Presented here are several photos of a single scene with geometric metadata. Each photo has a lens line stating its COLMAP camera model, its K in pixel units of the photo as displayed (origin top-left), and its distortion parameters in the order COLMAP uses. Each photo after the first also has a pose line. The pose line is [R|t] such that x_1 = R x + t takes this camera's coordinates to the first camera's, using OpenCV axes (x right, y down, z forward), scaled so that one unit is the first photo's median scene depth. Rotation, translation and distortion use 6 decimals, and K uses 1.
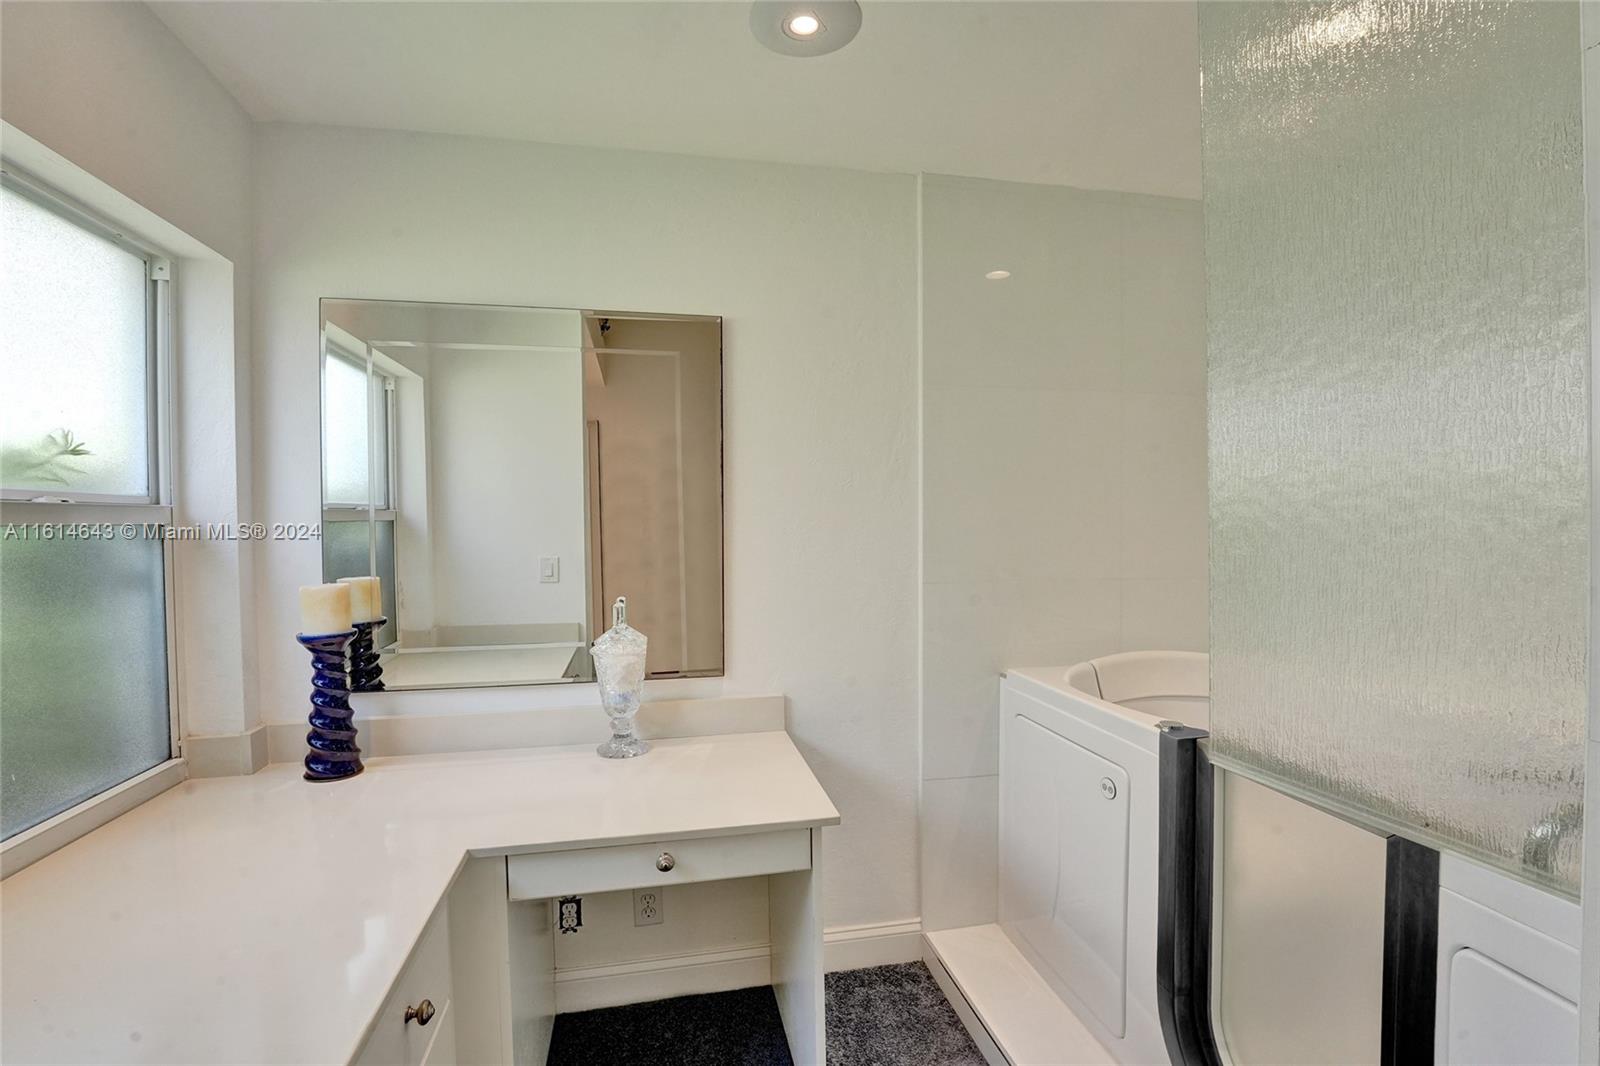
lens RADIAL K [[737.4, 0, 809.4], [0, 737.4, 538.2], [0, 0, 1]] dist [-0.027530, 0.003550]
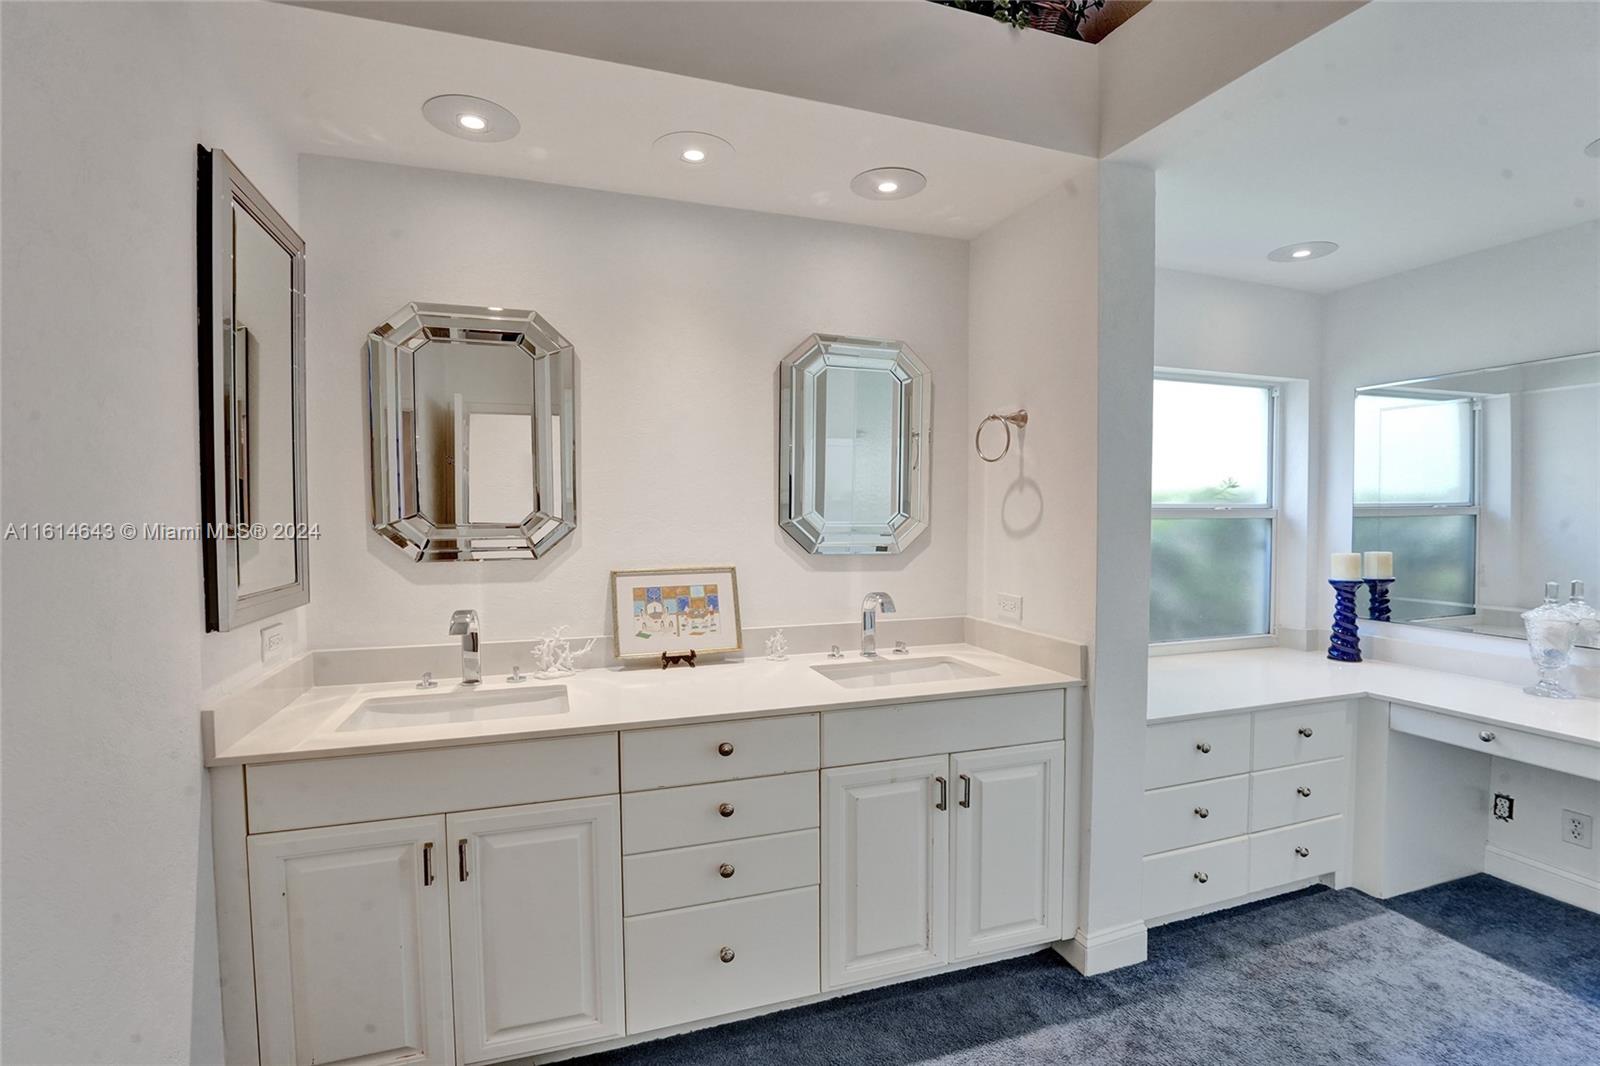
lens RADIAL K [[737.4, 0, 807.2], [0, 737.4, 540.4], [0, 0, 1]] dist [-0.027530, 0.003550]
pose [[0.132160, 0.039456, -0.990443, 0.919763], [-0.020783, 0.999098, 0.037027, -0.005453], [0.991010, 0.015691, 0.132861, -0.538437]]
